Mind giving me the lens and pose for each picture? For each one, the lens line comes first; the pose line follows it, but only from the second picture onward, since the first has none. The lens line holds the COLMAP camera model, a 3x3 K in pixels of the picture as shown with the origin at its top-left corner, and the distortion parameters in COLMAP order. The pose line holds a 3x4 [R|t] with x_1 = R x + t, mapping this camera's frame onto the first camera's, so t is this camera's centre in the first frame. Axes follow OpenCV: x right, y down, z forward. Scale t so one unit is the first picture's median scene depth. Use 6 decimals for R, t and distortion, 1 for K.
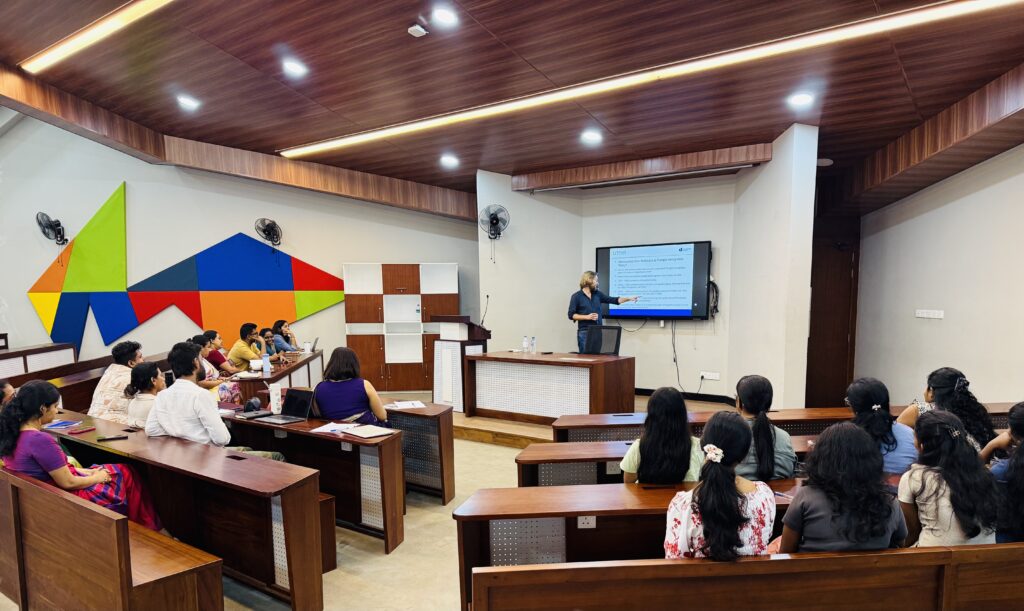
lens RADIAL K [[733.3, 0, 508.2], [0, 733.3, 396.8], [0, 0, 1]] dist [0.029862, -0.014734]
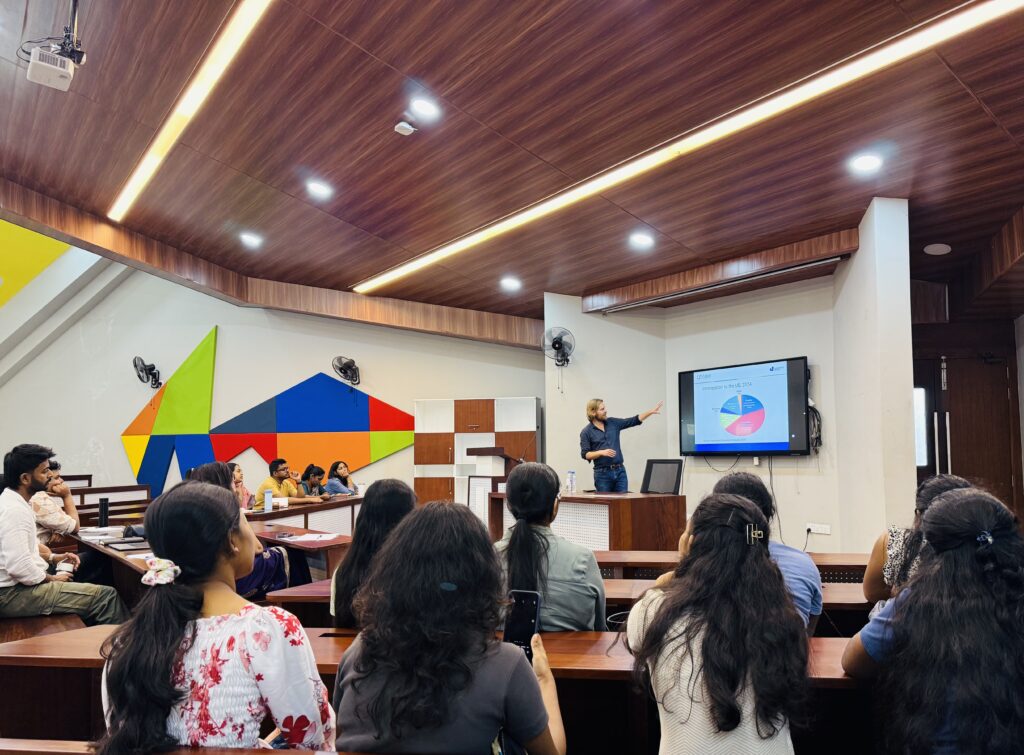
lens RADIAL K [[769.4, 0, 539.6], [0, 769.4, 395.7], [0, 0, 1]] dist [0.047604, -0.025805]
pose [[0.973333, -0.017858, -0.228702, 0.165722], [-0.033662, 0.975055, -0.219396, 0.021806], [0.226915, 0.221244, 0.948452, 0.130469]]
